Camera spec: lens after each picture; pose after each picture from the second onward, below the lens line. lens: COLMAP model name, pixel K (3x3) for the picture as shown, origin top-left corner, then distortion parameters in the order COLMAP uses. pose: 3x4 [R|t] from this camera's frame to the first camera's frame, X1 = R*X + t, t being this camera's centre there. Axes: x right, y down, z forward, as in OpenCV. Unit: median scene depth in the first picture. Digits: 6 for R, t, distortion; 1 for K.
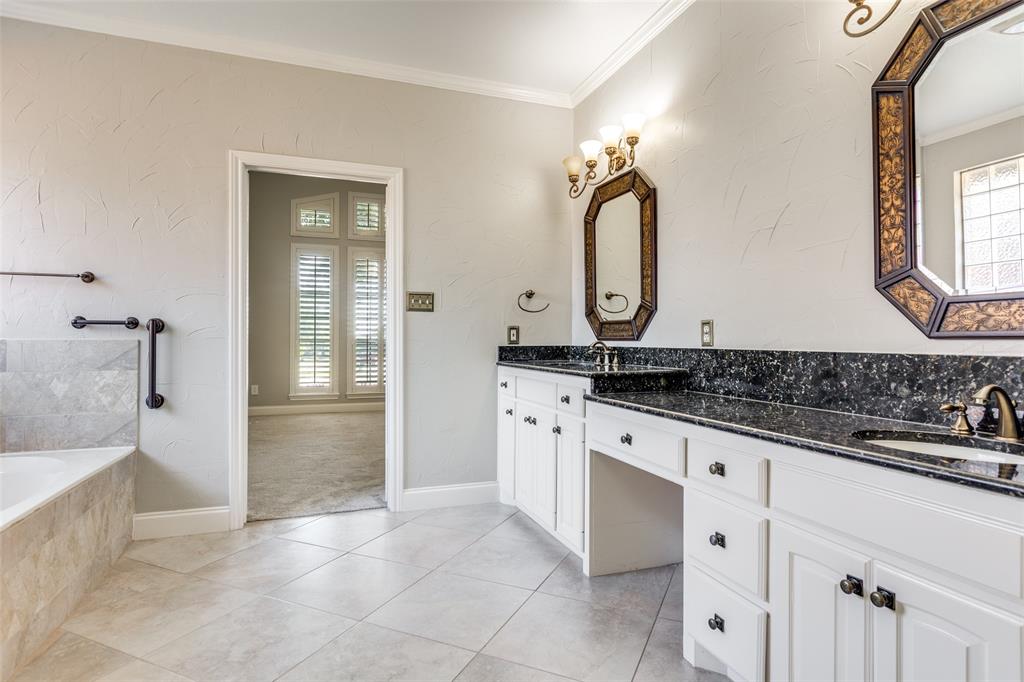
lens RADIAL K [[477.3, 0, 511.6], [0, 477.3, 337.4], [0, 0, 1]] dist [-0.002651, -0.000605]
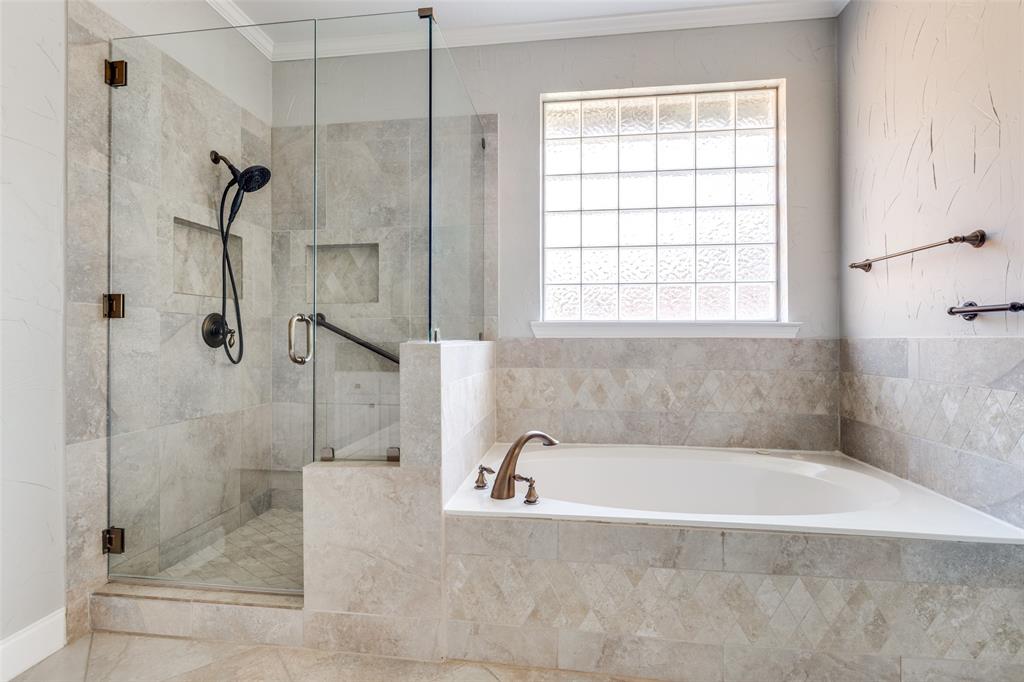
lens RADIAL K [[477.3, 0, 511.6], [0, 477.3, 337.4], [0, 0, 1]] dist [-0.002651, -0.000605]
pose [[-0.466649, -0.003775, -0.884435, -0.046608], [0.002818, 0.999979, -0.005755, 0.006475], [0.884438, -0.005178, -0.466629, 0.759821]]
